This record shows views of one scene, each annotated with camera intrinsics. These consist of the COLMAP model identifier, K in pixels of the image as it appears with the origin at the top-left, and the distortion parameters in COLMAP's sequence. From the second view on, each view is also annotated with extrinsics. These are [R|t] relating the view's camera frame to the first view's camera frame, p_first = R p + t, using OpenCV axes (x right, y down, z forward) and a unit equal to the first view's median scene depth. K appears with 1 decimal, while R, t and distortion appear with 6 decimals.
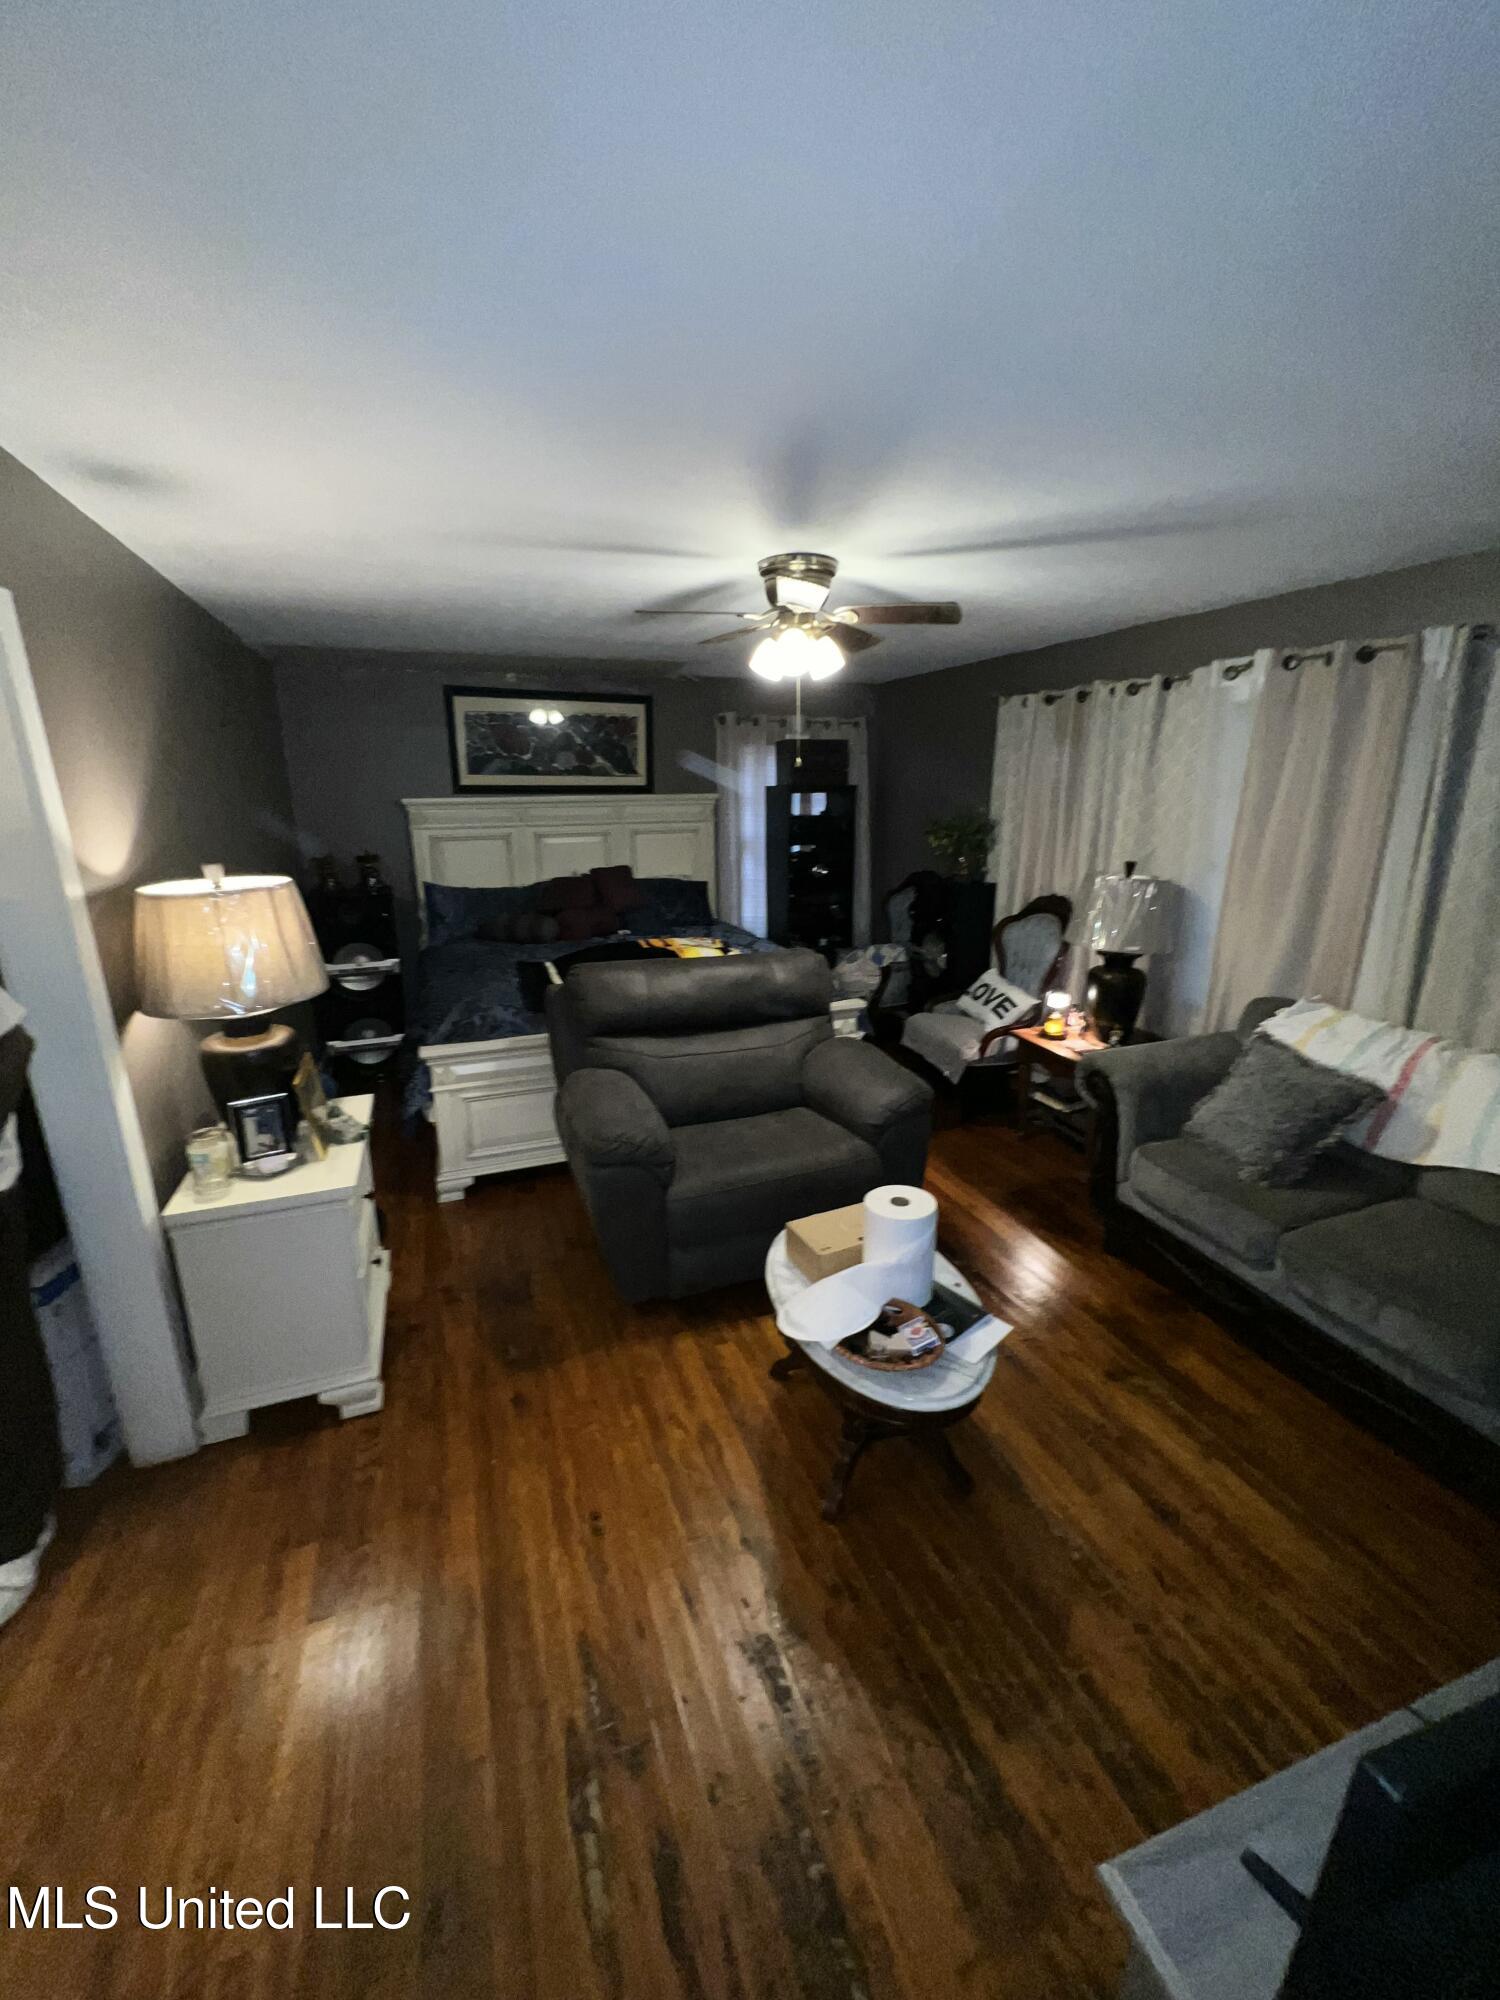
lens RADIAL K [[802.8, 0, 746.6], [0, 802.8, 1000.9], [0, 0, 1]] dist [0.000866, -0.000919]
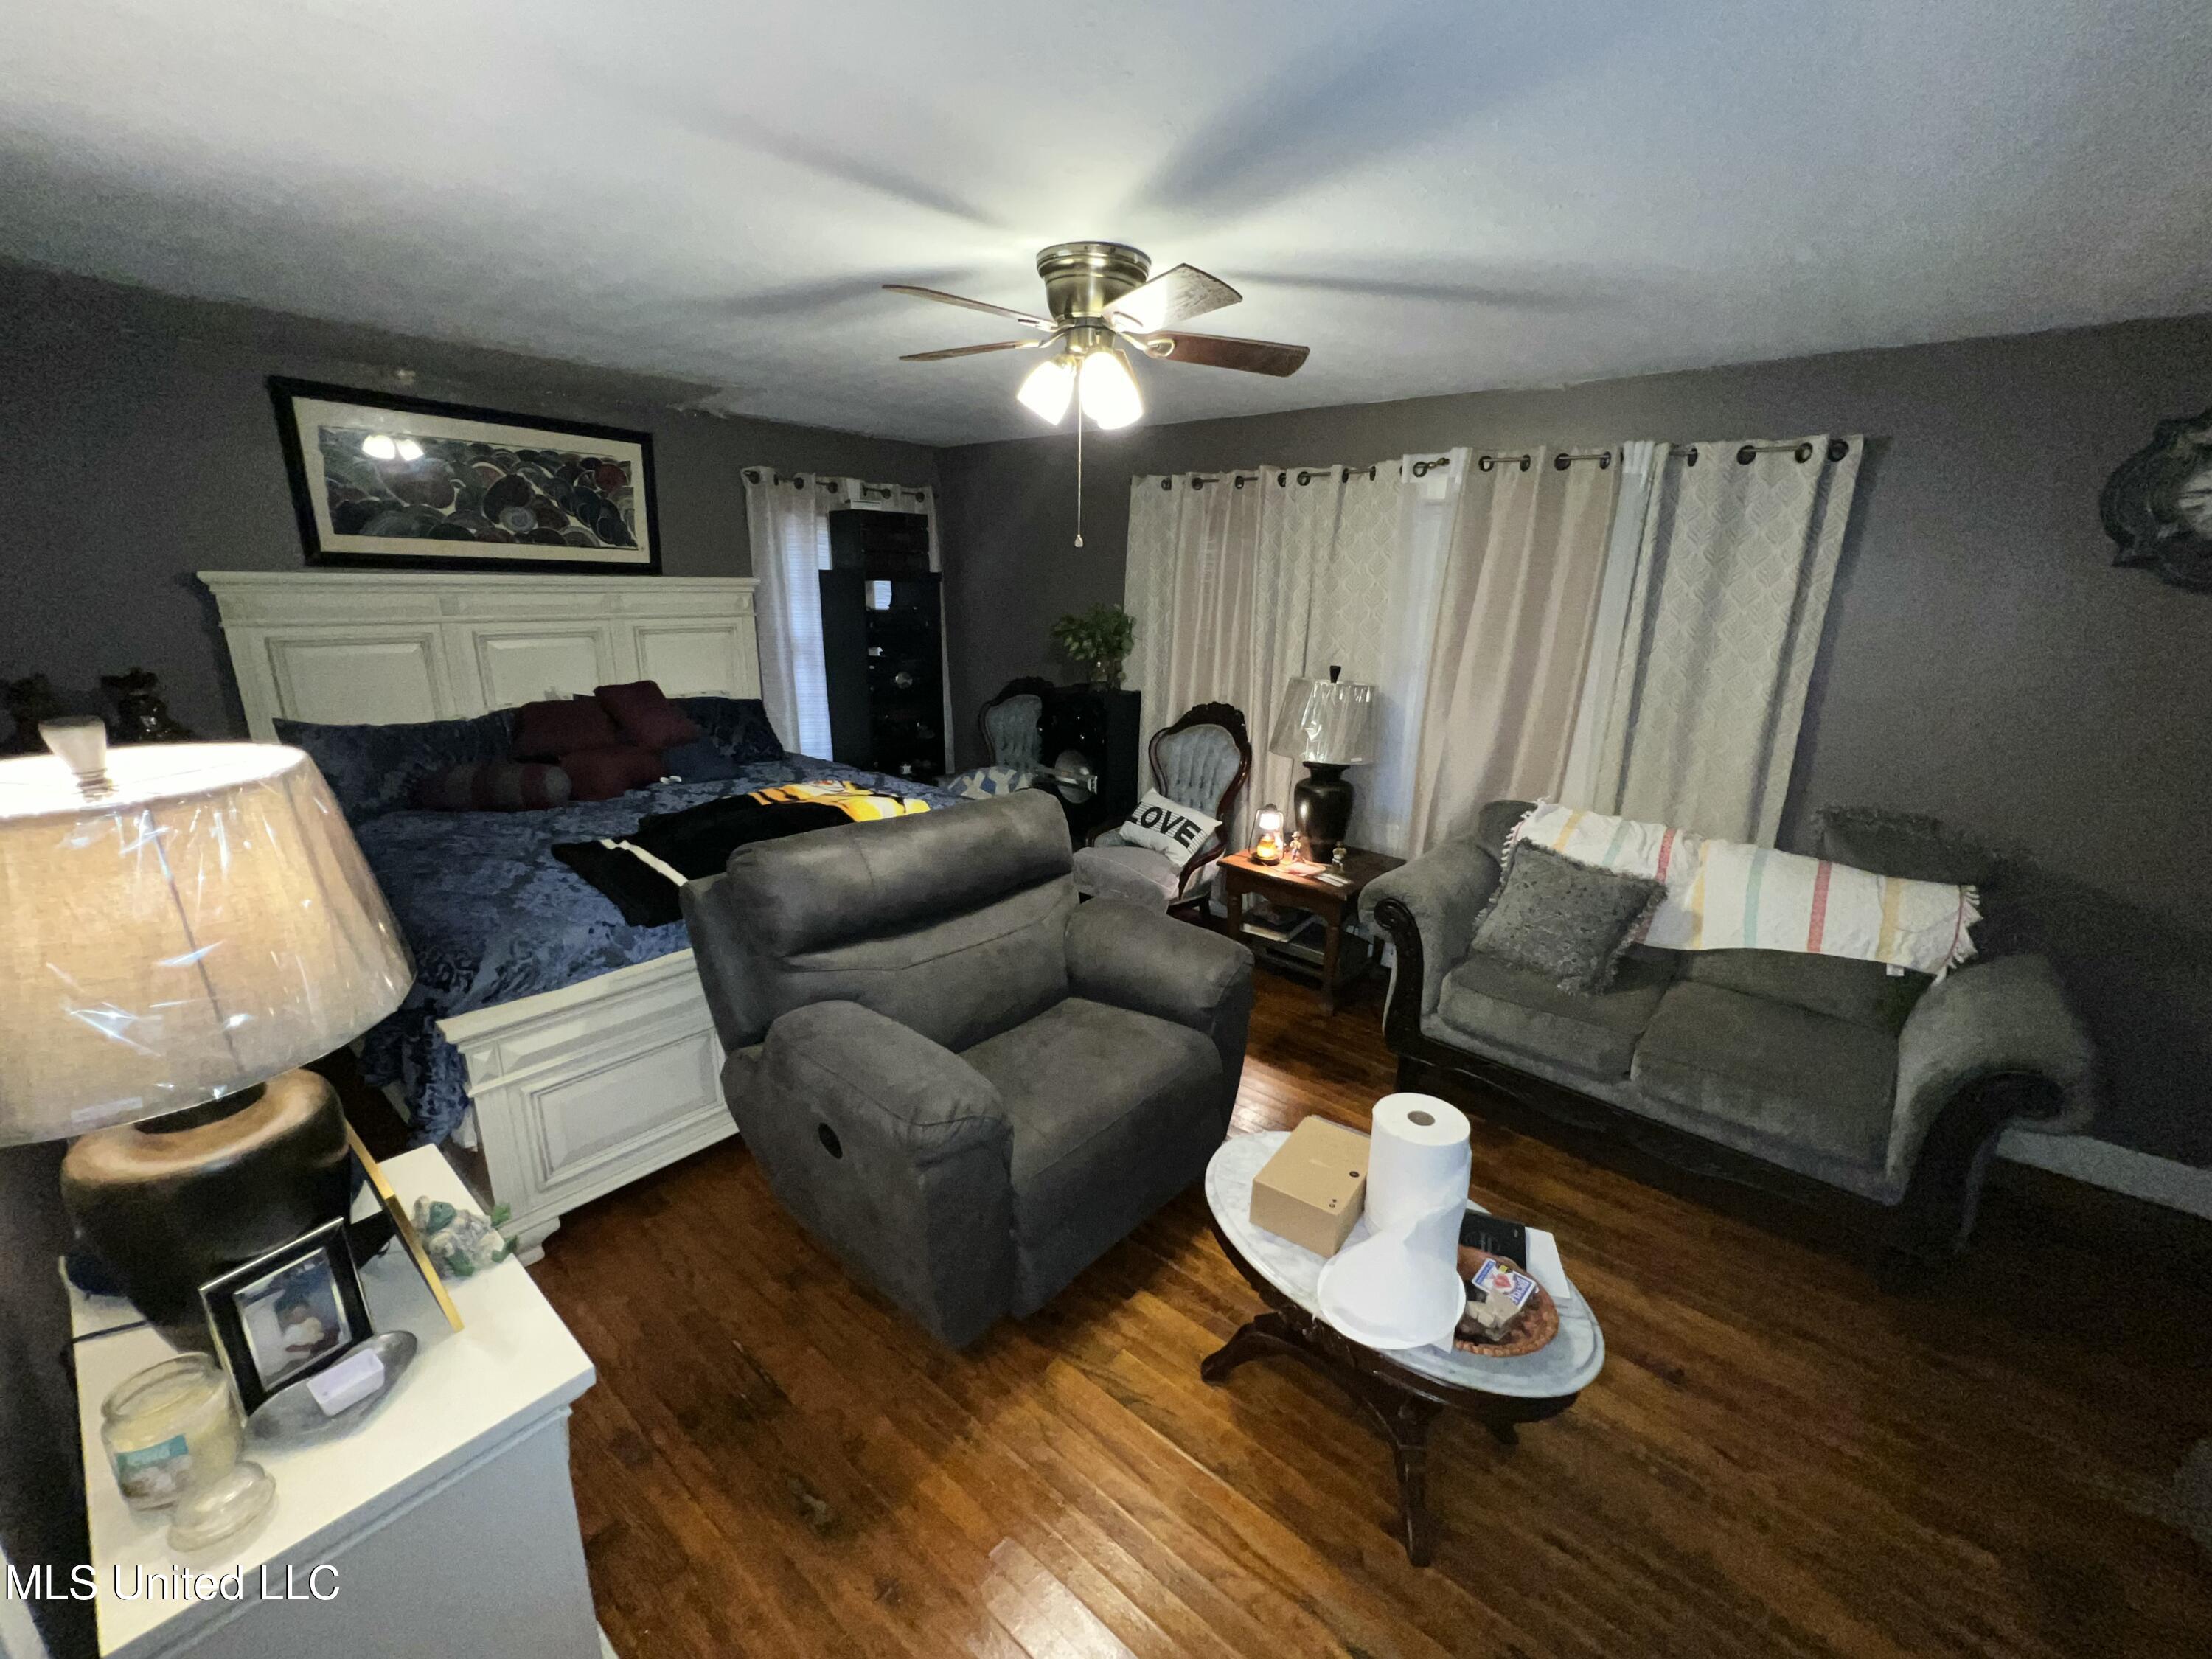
lens RADIAL K [[887.9, 0, 1103.4], [0, 887.9, 833.4], [0, 0, 1]] dist [0.000866, -0.000919]
pose [[0.876647, -0.106350, 0.469233, -0.256683], [0.096304, 0.994314, 0.045436, -0.052693], [-0.471398, 0.005358, 0.881905, 0.219080]]
